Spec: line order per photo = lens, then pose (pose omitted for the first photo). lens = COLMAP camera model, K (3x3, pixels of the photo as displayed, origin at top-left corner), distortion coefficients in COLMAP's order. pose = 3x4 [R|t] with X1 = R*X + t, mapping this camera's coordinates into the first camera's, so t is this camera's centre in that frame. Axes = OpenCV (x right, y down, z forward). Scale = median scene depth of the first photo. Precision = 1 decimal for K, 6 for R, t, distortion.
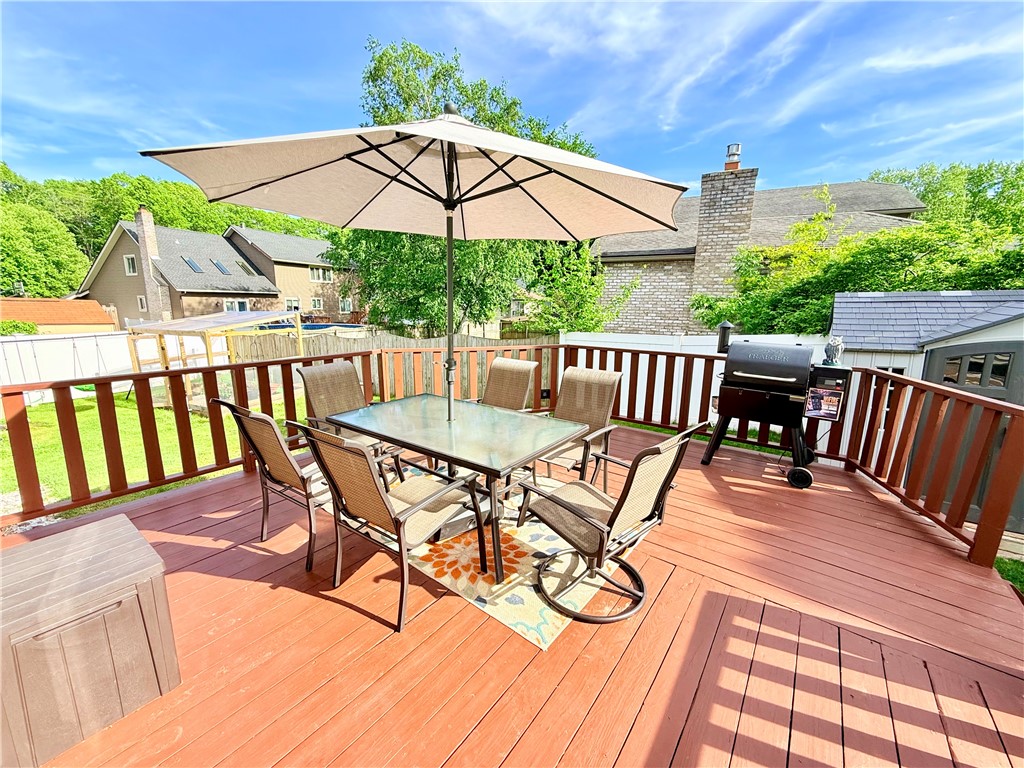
lens RADIAL K [[407.8, 0, 507.4], [0, 407.8, 381.9], [0, 0, 1]] dist [0.003002, 0.000162]
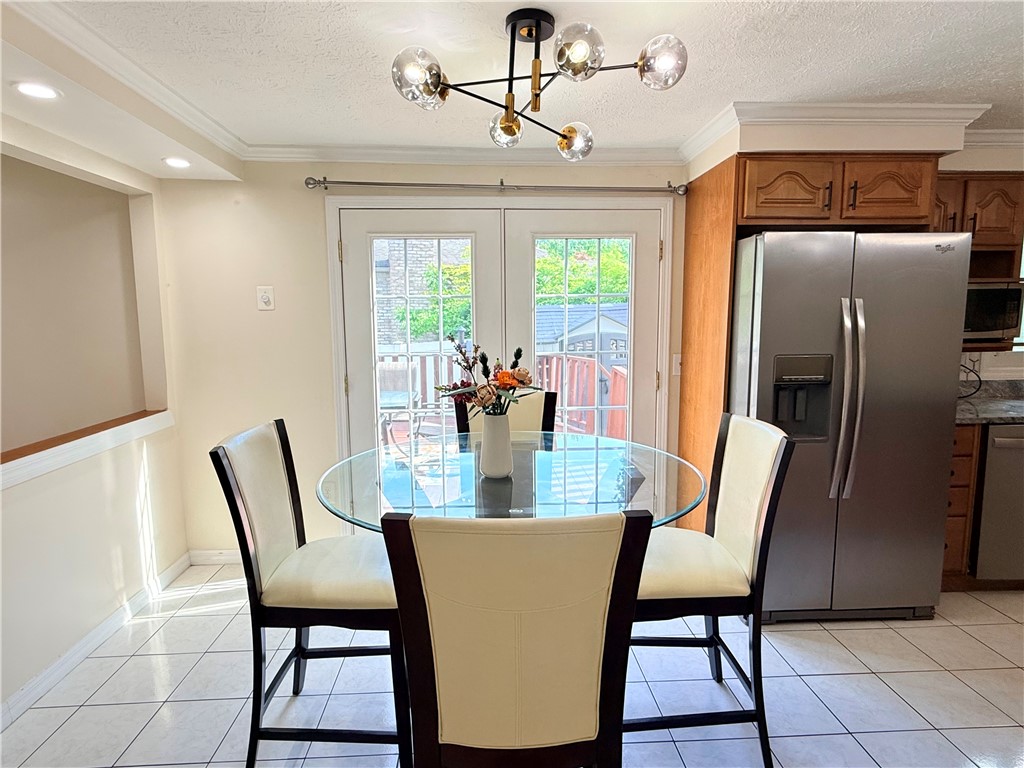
lens RADIAL K [[543.8, 0, 506.5], [0, 543.8, 384.9], [0, 0, 1]] dist [-0.003470, -0.001731]
pose [[0.769274, -0.095976, 0.631669, -0.223210], [0.134614, 0.990807, -0.013396, 0.037894], [-0.624577, 0.095337, 0.775122, -0.227184]]
